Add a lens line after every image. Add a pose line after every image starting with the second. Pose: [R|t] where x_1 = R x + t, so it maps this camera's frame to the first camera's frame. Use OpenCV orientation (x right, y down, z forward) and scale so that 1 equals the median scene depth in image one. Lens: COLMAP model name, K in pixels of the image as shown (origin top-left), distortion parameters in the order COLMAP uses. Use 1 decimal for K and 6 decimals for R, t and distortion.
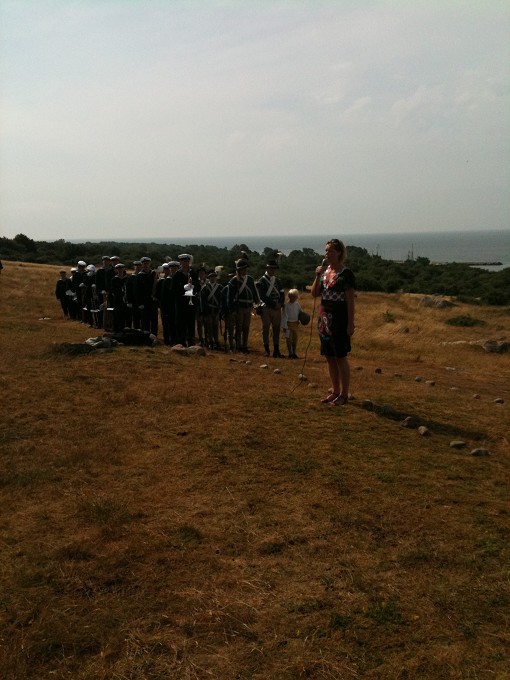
lens RADIAL K [[714.6, 0, 283.7], [0, 714.6, 337.2], [0, 0, 1]] dist [0.137695, -0.352223]
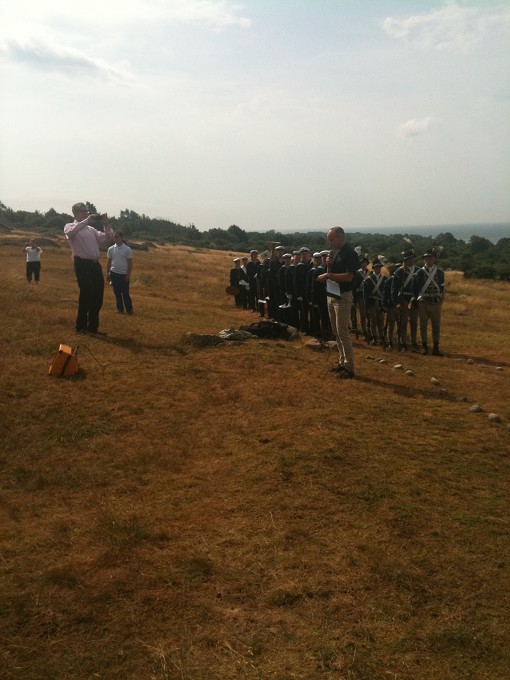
lens RADIAL K [[714.6, 0, 283.7], [0, 714.6, 337.2], [0, 0, 1]] dist [0.137695, -0.352223]
pose [[0.962073, 0.034303, -0.270628, 0.103803], [-0.030292, 0.999361, 0.018983, -0.012994], [0.271106, -0.010065, 0.962497, 0.104872]]
